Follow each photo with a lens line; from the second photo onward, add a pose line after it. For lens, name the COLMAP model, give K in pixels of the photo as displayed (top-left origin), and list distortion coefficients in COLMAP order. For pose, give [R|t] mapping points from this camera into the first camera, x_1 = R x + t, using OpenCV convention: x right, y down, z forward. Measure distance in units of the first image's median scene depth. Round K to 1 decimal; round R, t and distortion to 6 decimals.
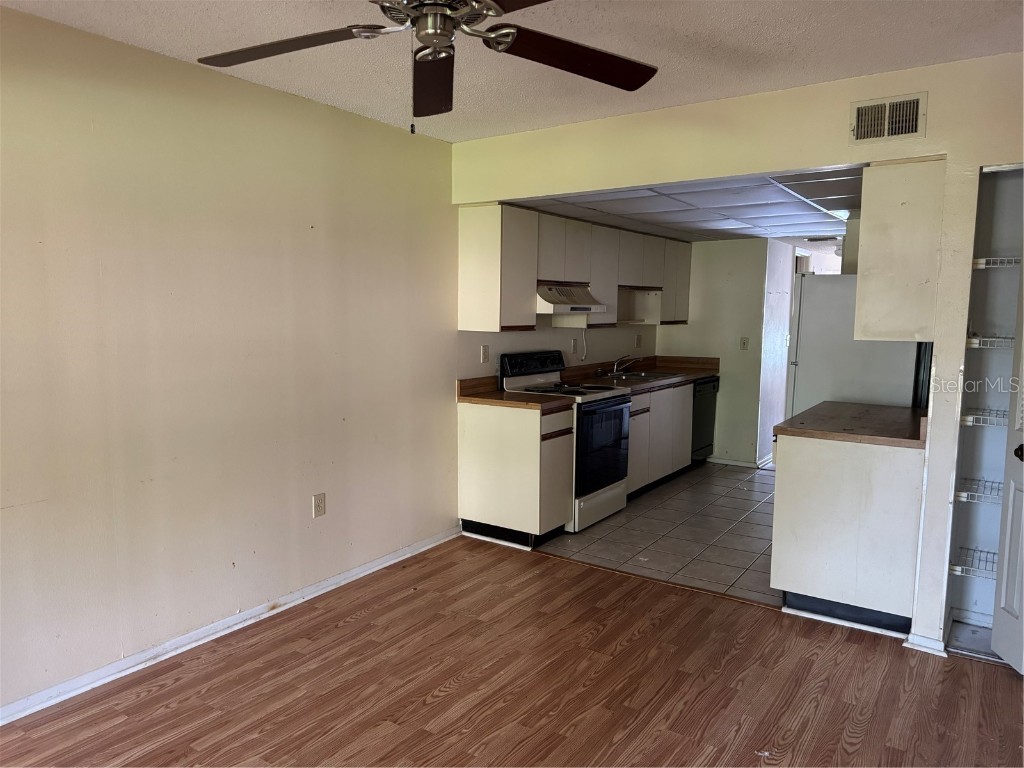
lens RADIAL K [[717.1, 0, 508.0], [0, 717.1, 385.1], [0, 0, 1]] dist [0.090351, -0.122796]
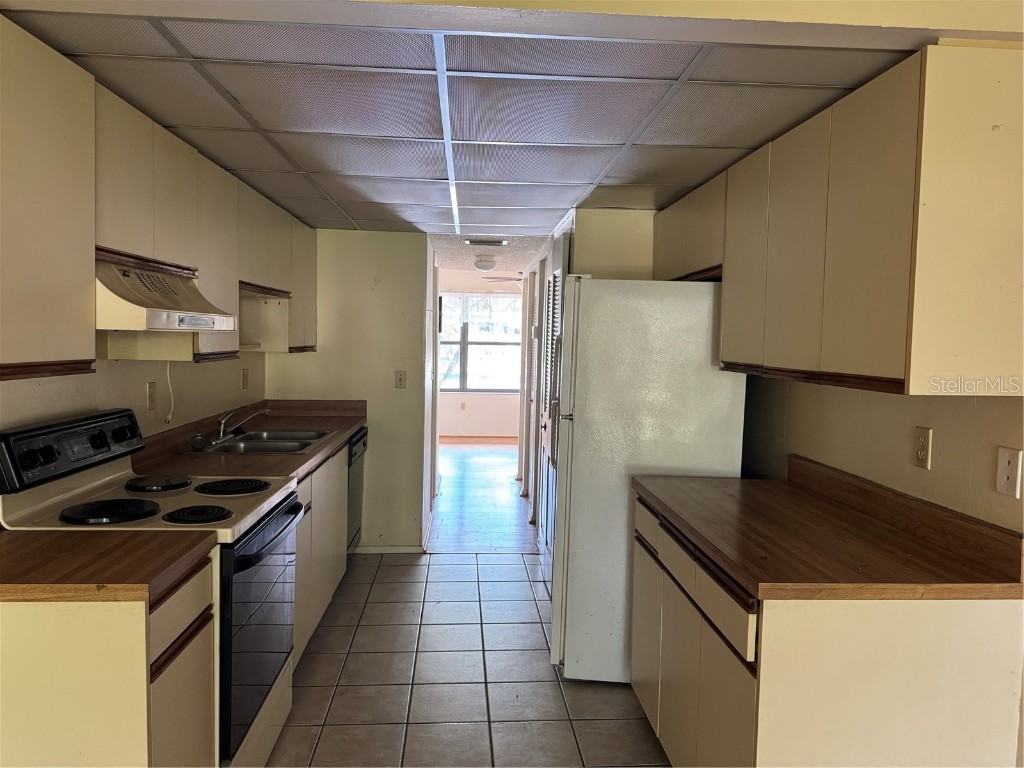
lens RADIAL K [[717.1, 0, 508.0], [0, 717.1, 385.1], [0, 0, 1]] dist [0.090351, -0.122796]
pose [[0.793264, -0.028840, 0.608194, -0.022374], [0.047011, 0.998797, -0.013955, -0.045792], [-0.607060, 0.039662, 0.793666, 0.468960]]
